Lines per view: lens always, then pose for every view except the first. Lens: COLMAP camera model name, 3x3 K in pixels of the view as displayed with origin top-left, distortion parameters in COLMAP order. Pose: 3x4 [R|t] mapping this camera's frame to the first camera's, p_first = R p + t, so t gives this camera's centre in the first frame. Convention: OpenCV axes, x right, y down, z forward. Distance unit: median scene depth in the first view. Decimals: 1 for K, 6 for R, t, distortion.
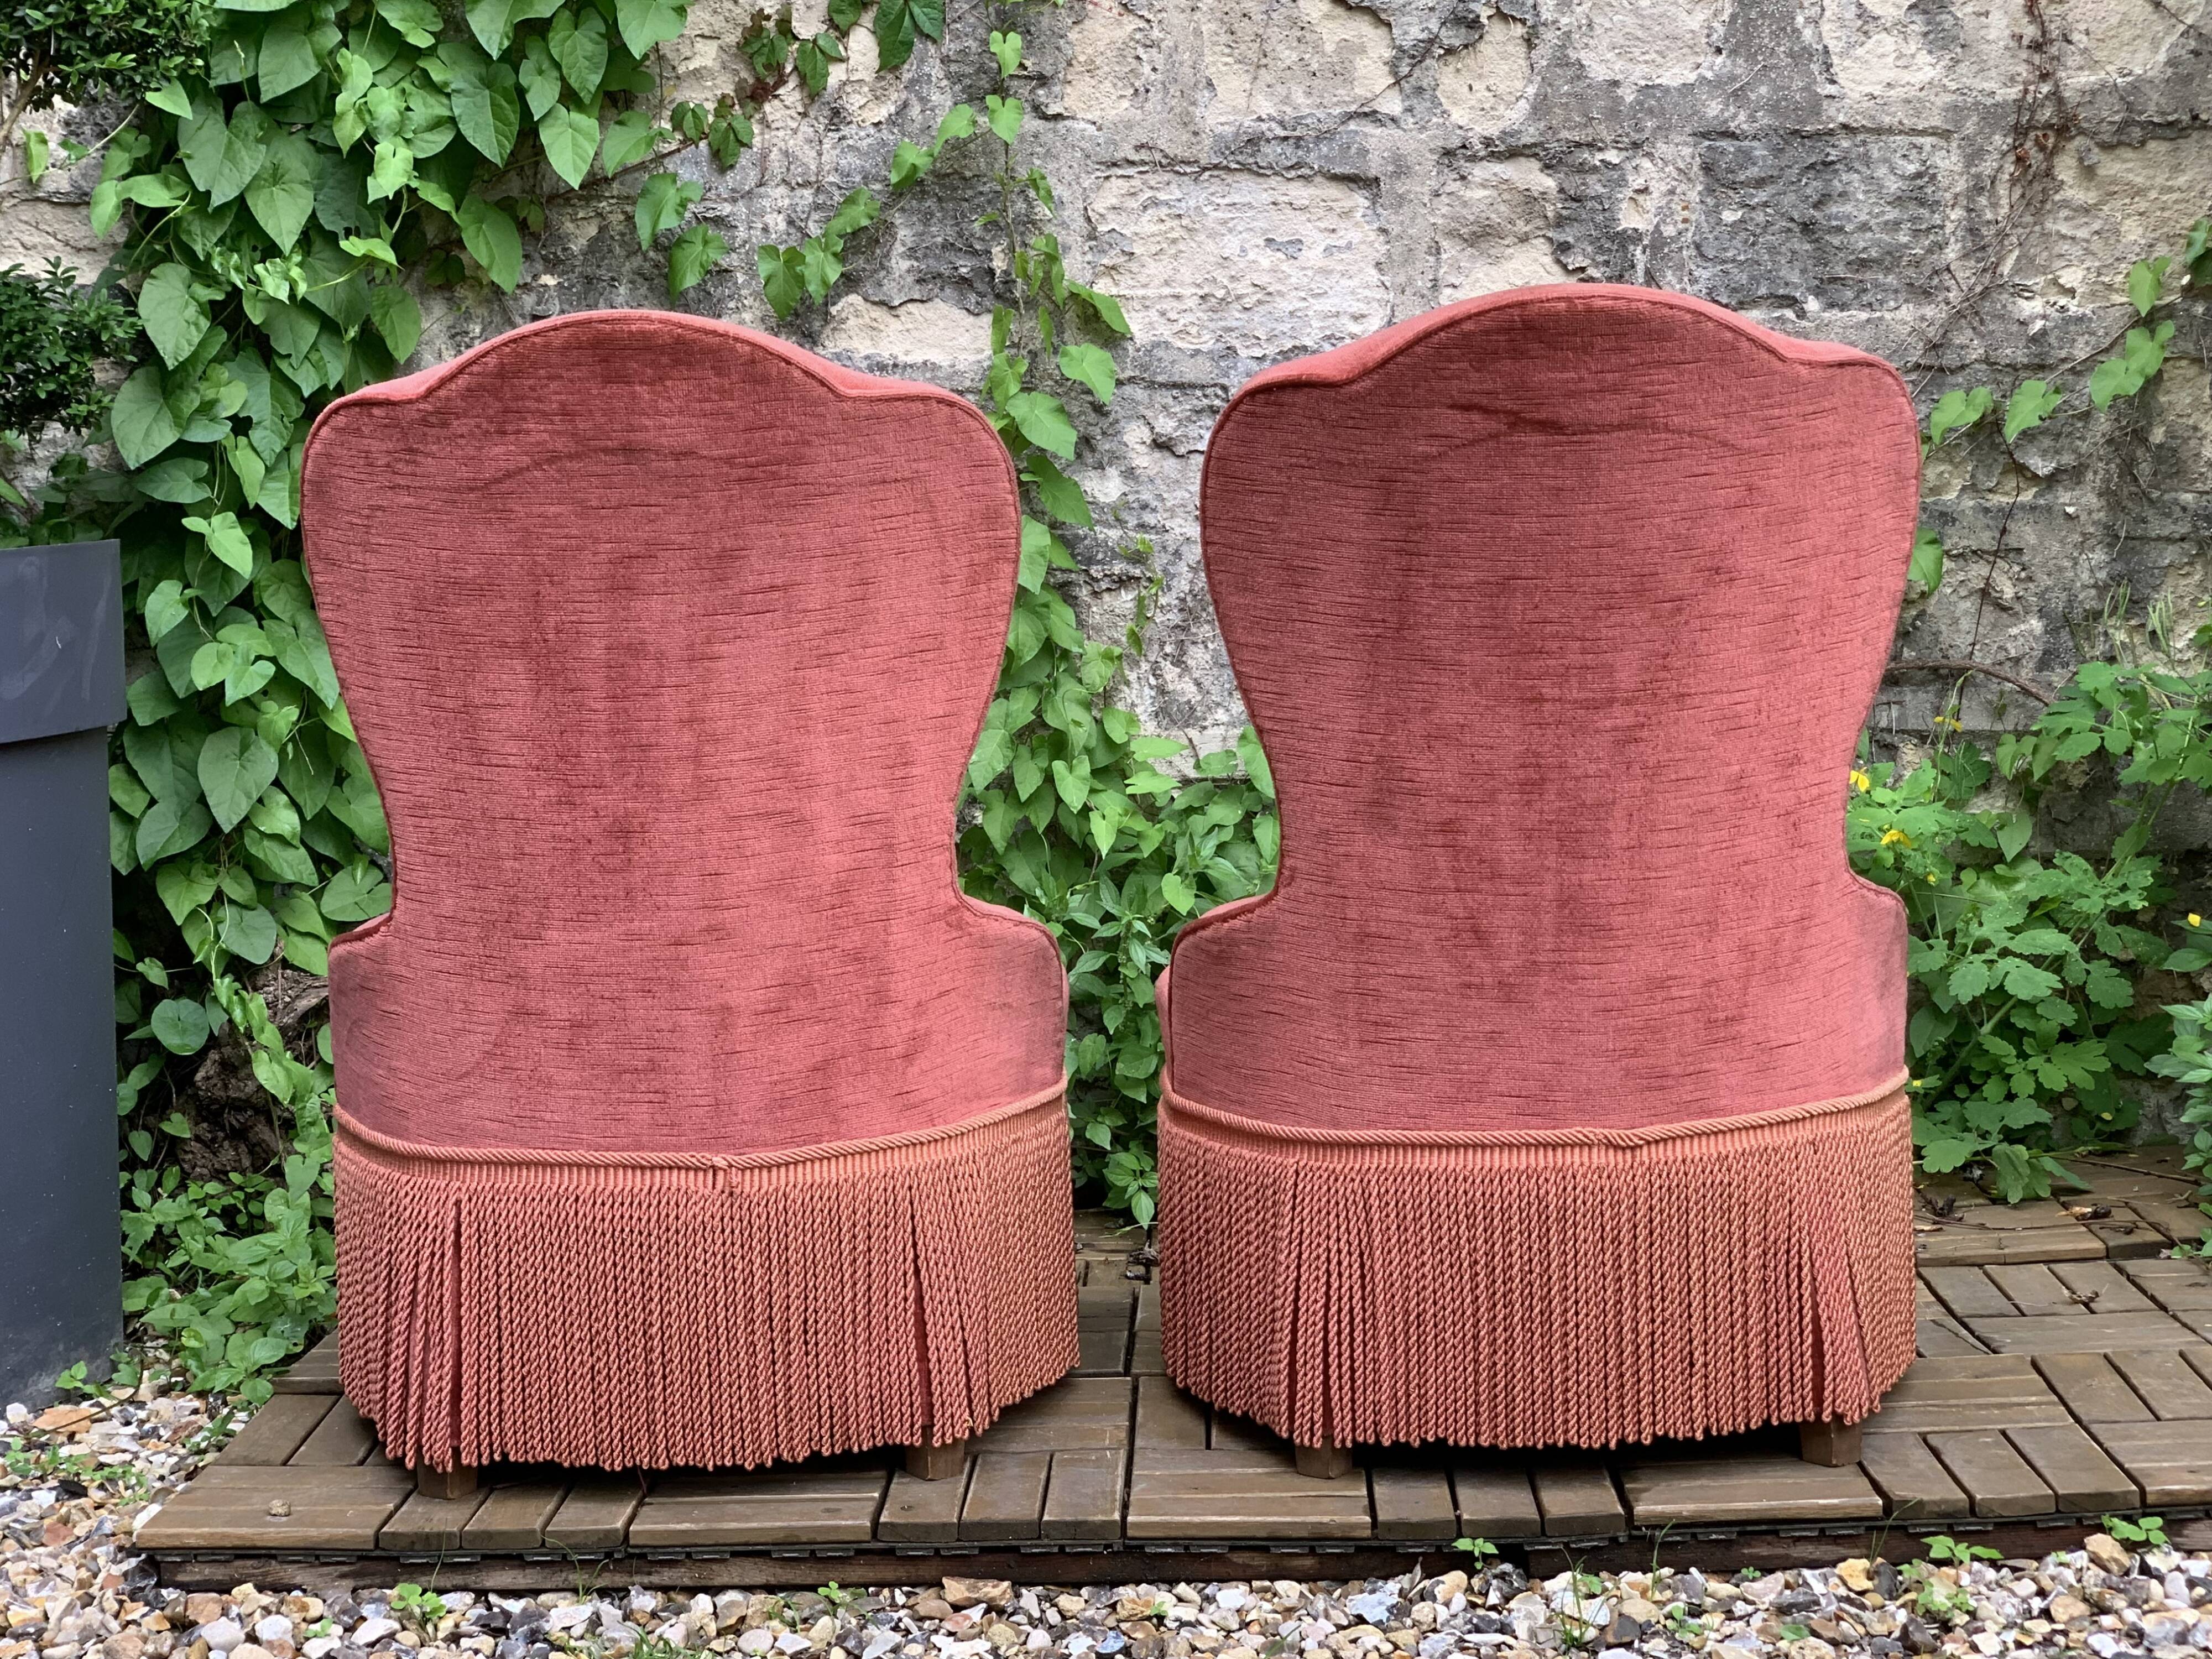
lens RADIAL K [[3393.3, 0, 1051.7], [0, 3393.3, 831.8], [0, 0, 1]] dist [0.025276, 0.000000]
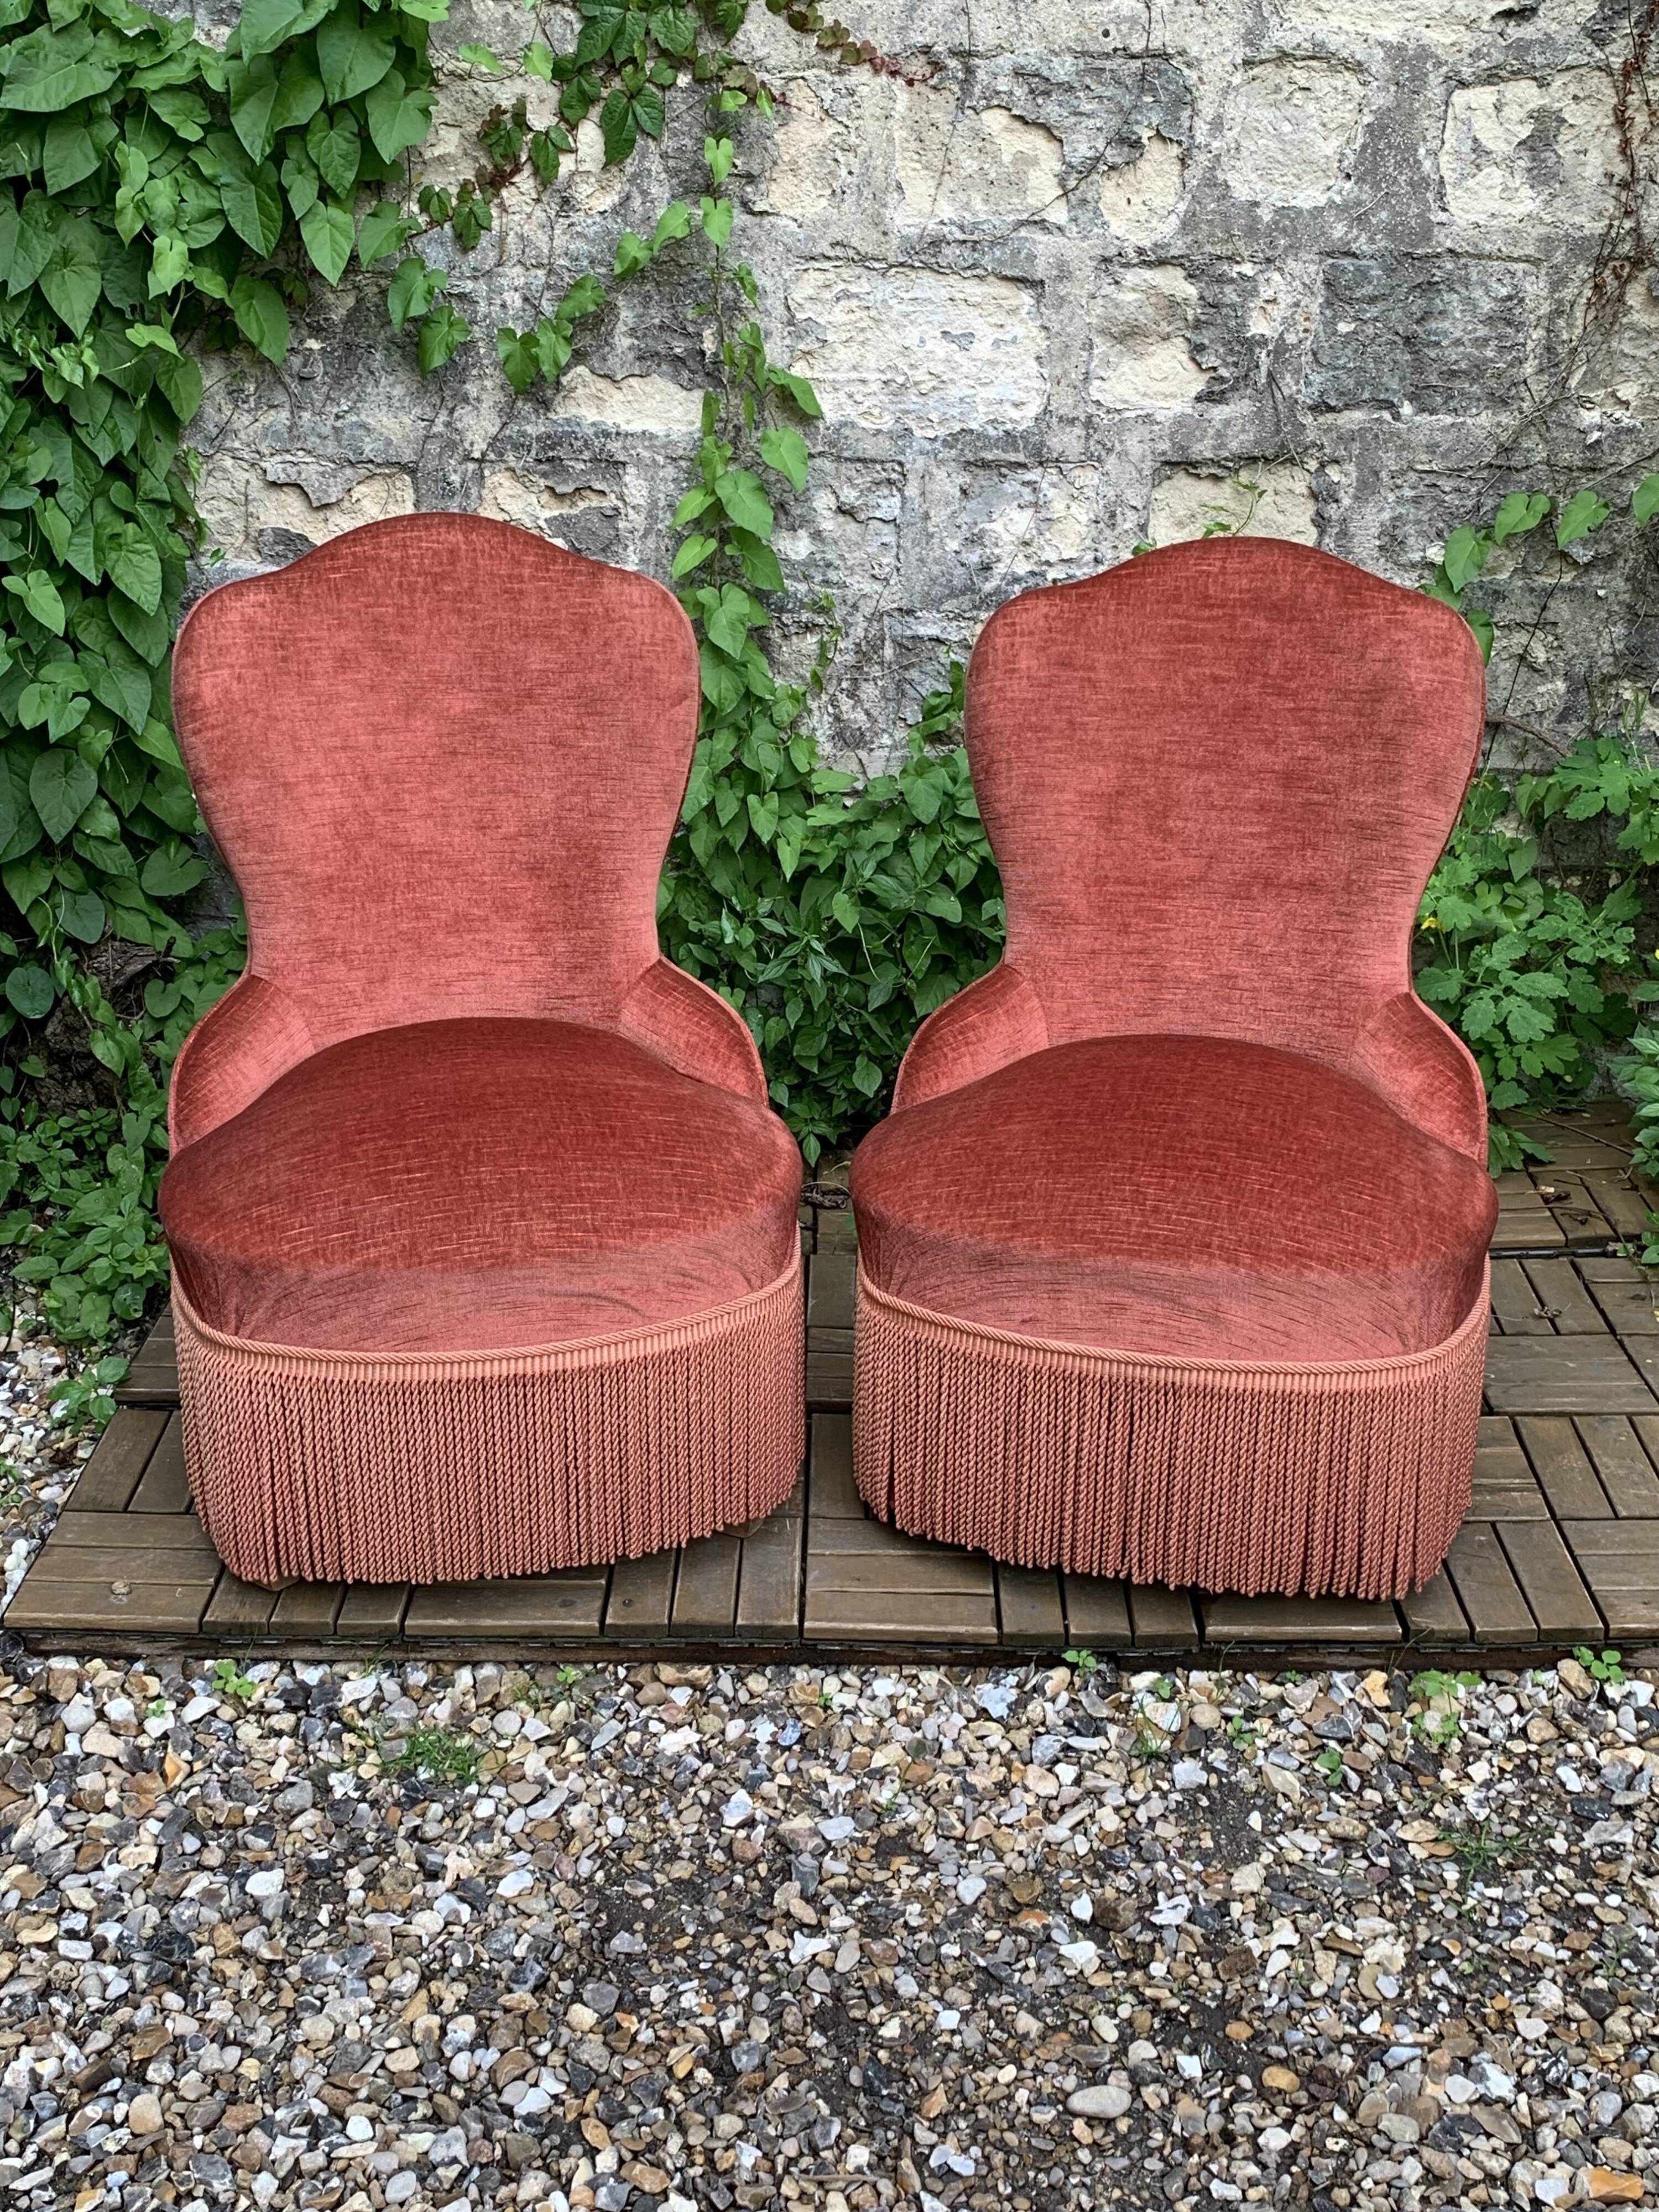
lens RADIAL K [[2420.6, 0, 812.9], [0, 2420.6, 1105.4], [0, 0, 1]] dist [0.002035, 0.000000]
pose [[0.998916, 0.017652, 0.043076, -0.011667], [-0.029910, 0.952420, 0.303318, -0.179300], [-0.035672, -0.304278, 0.951915, 0.149076]]
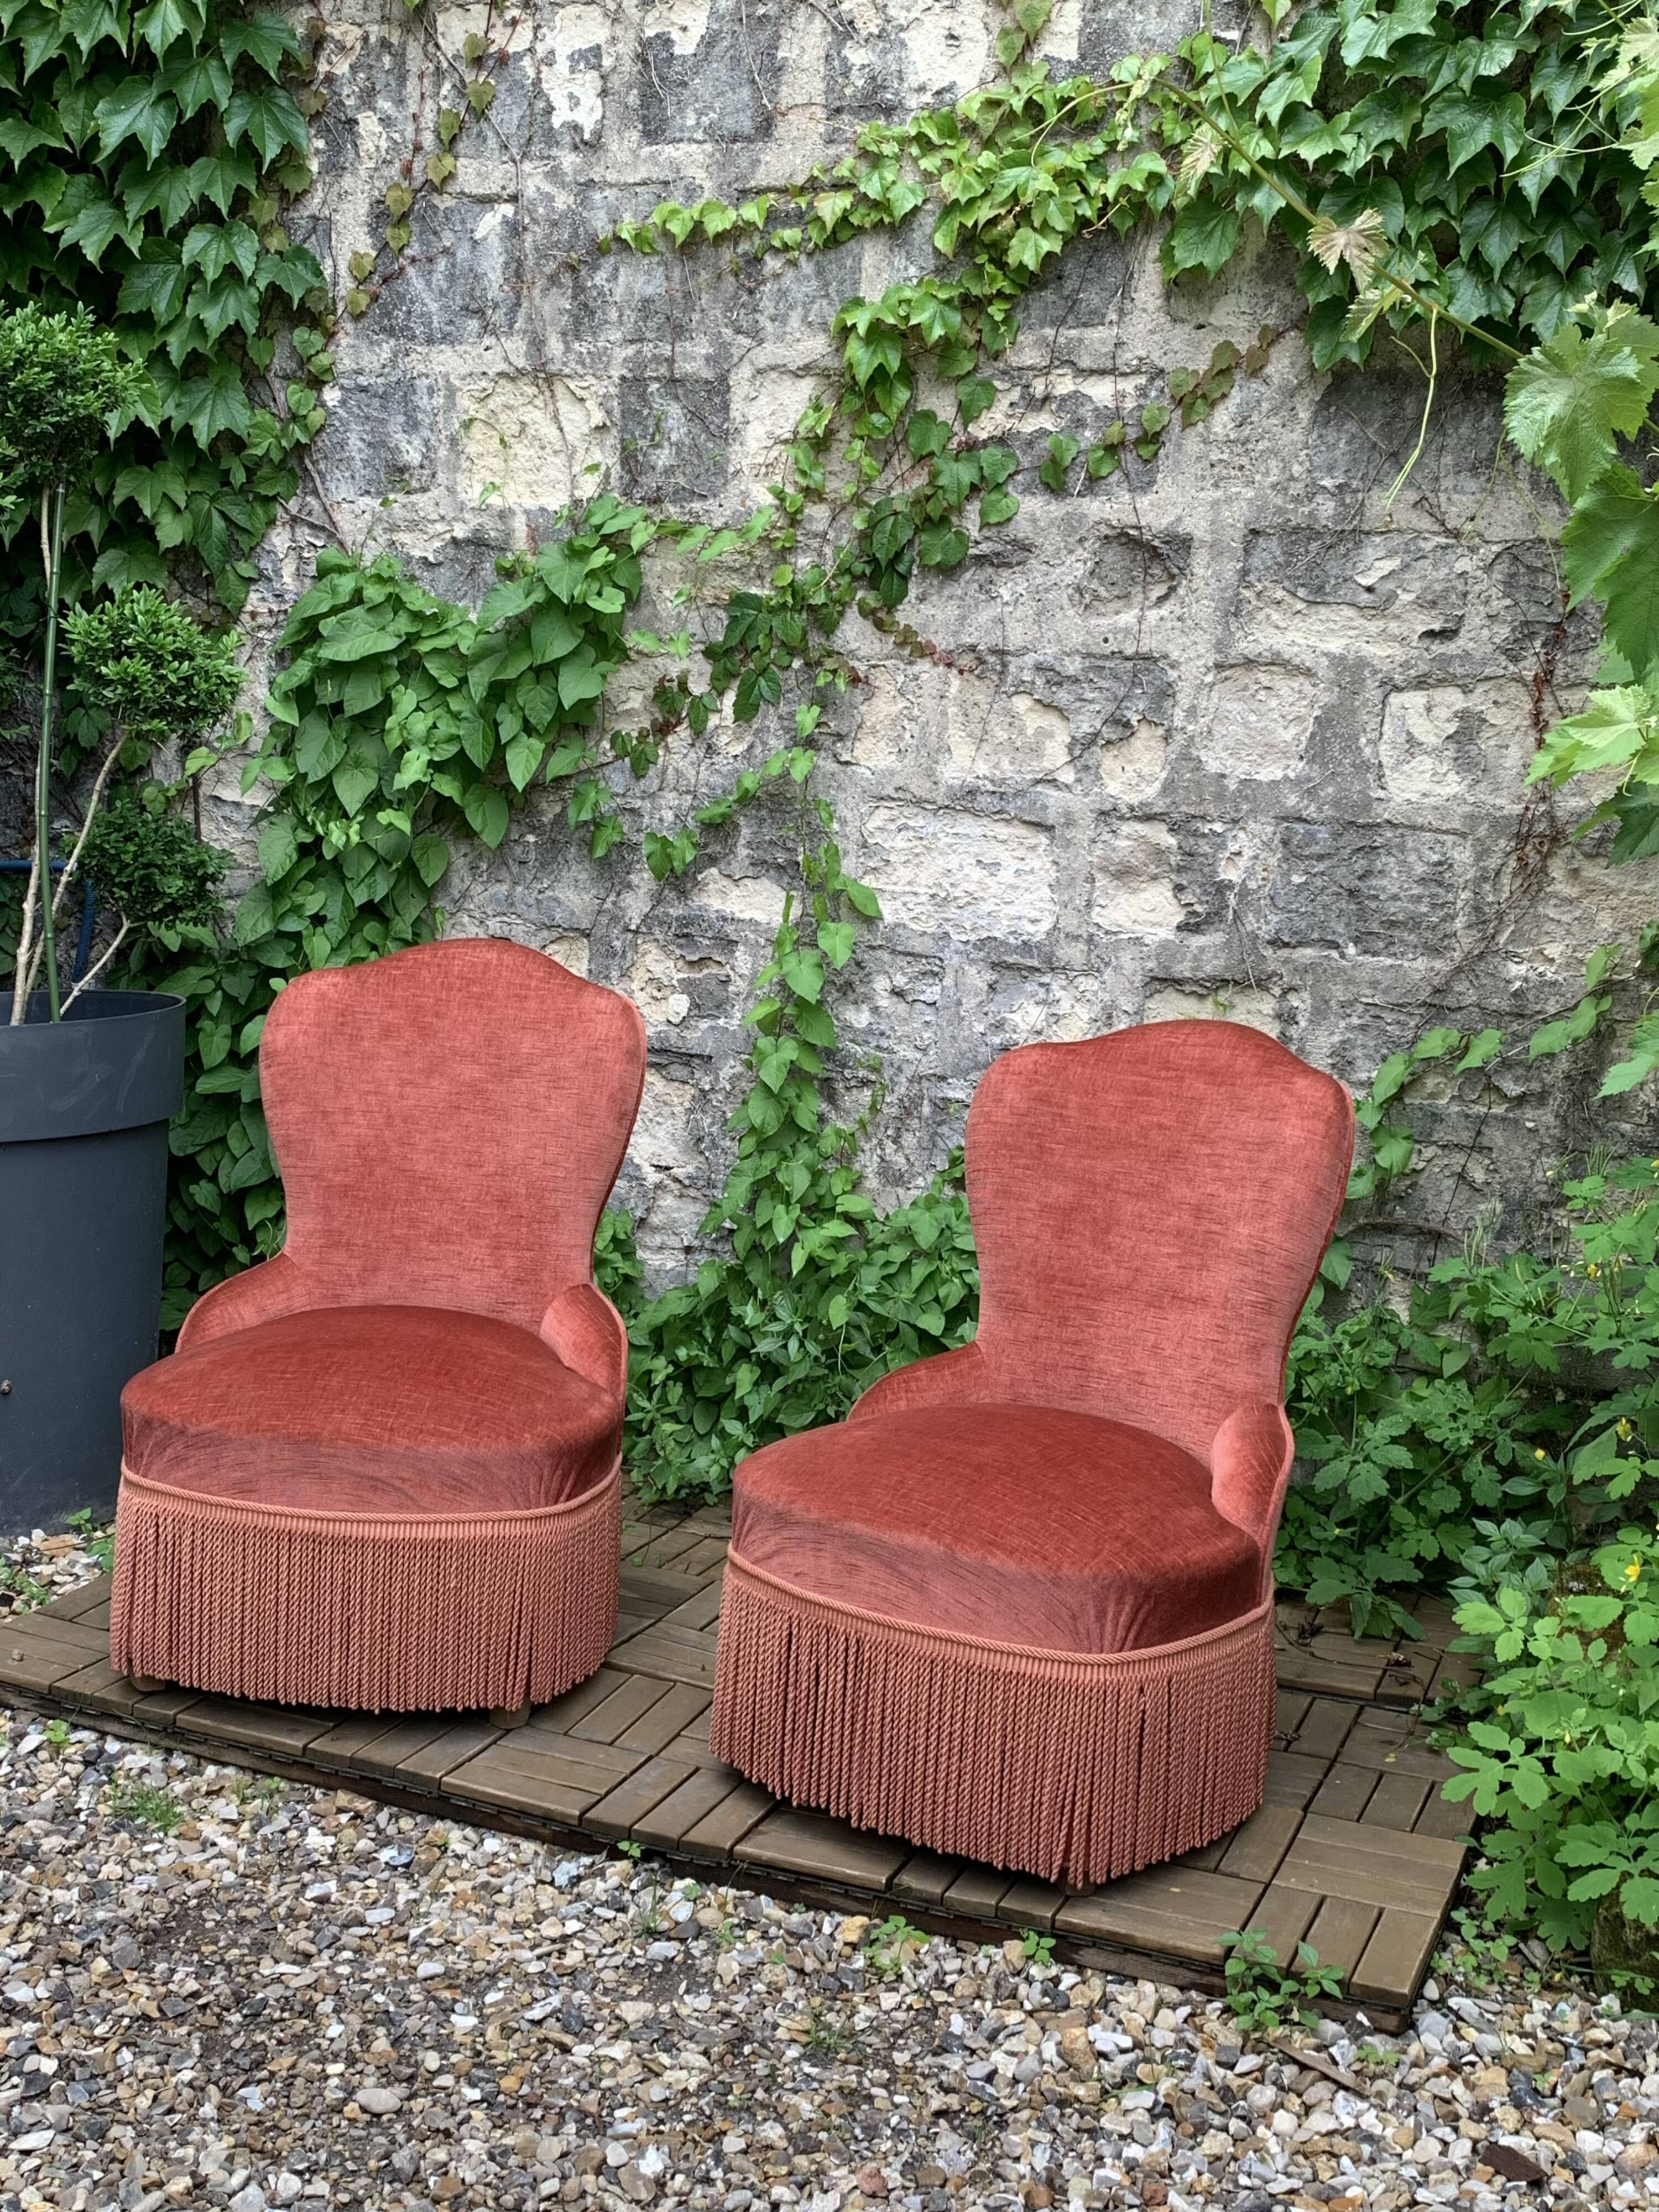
lens RADIAL K [[2420.6, 0, 825.8], [0, 2420.6, 1102.4], [0, 0, 1]] dist [0.002035, 0.000000]
pose [[0.937705, 0.130589, -0.321956, 0.358069], [-0.113424, 0.990964, 0.071595, -0.144783], [0.328397, -0.030617, 0.944044, 0.016304]]
